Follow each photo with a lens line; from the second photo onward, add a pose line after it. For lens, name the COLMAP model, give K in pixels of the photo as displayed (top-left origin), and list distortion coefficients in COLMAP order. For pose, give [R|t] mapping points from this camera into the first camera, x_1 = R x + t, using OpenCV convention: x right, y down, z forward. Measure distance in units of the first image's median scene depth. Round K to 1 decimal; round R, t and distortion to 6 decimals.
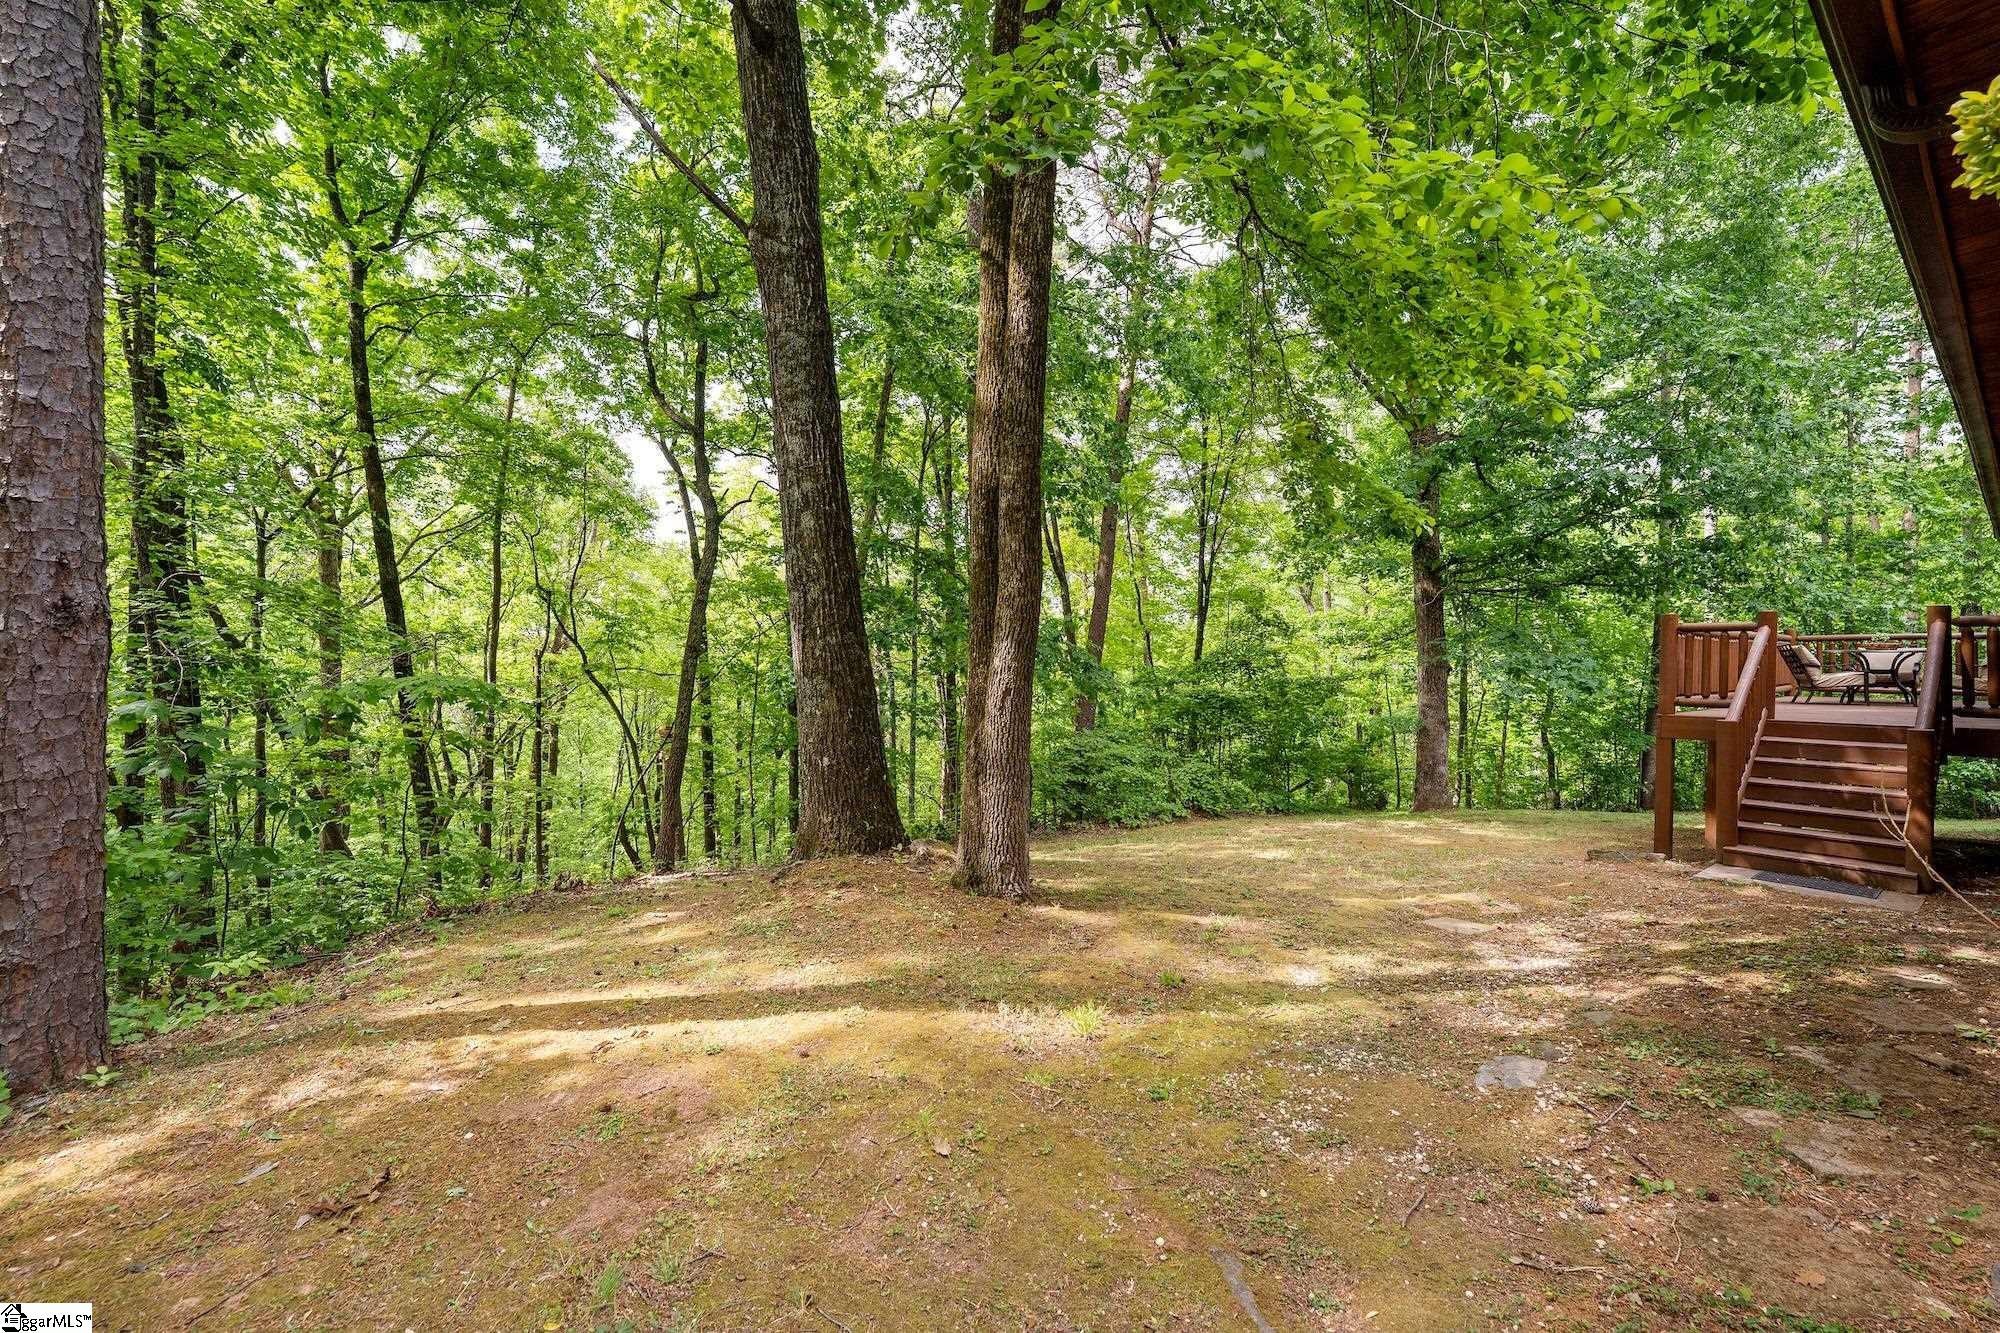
lens RADIAL K [[821.2, 0, 988.3], [0, 821.2, 668.7], [0, 0, 1]] dist [-0.023901, 0.000628]
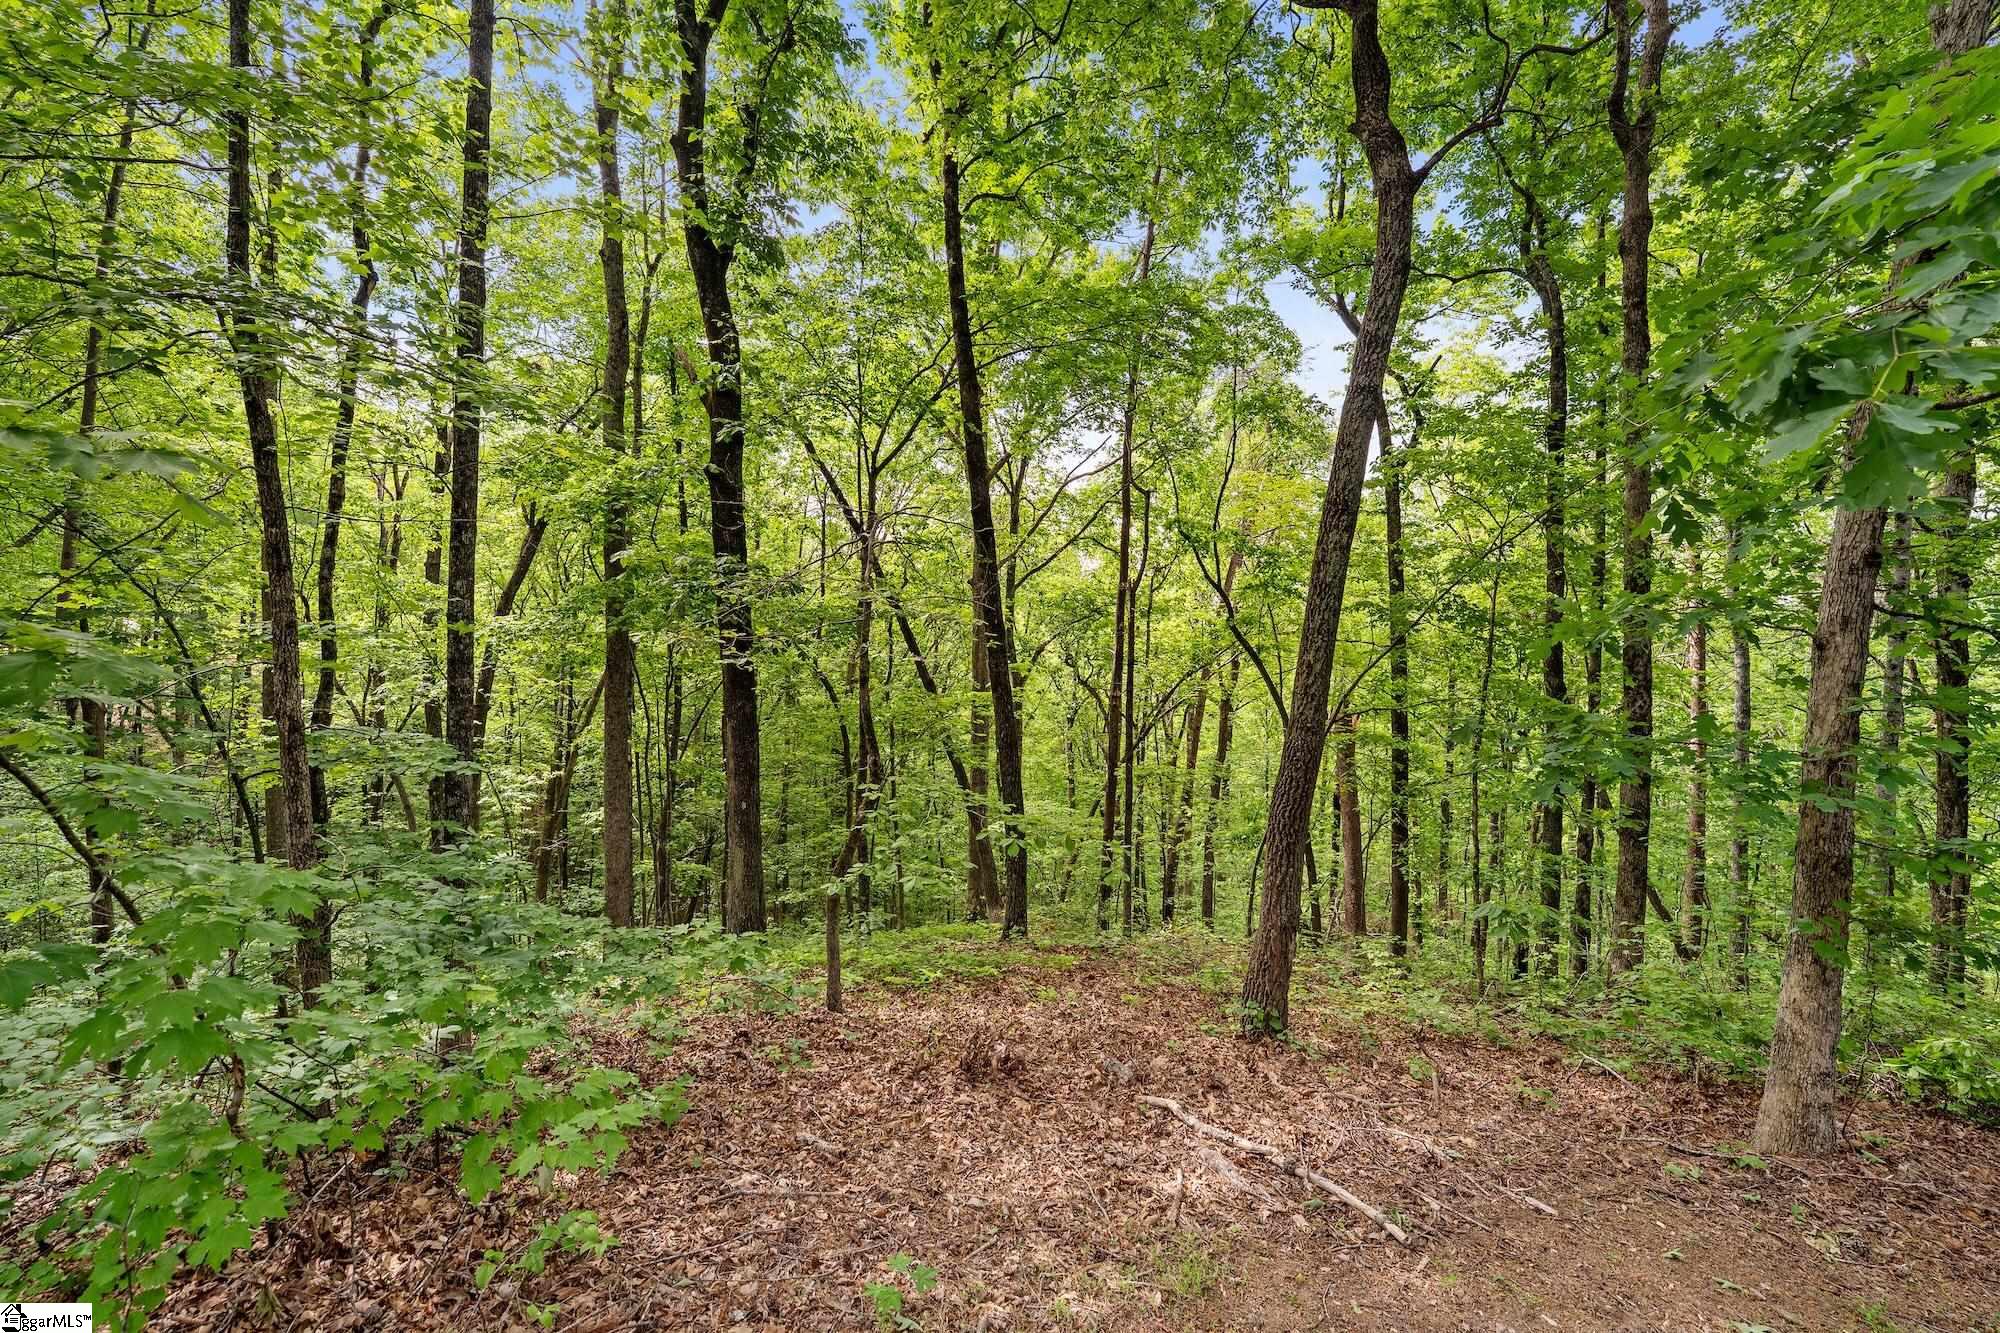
lens RADIAL K [[821.2, 0, 1000.0], [0, 821.2, 663.0], [0, 0, 1]] dist [-0.023901, 0.000628]
pose [[0.696076, 0.026081, -0.717494, -0.099663], [-0.011375, 0.999615, 0.025300, 0.018638], [0.717878, -0.009449, 0.696105, 0.319121]]
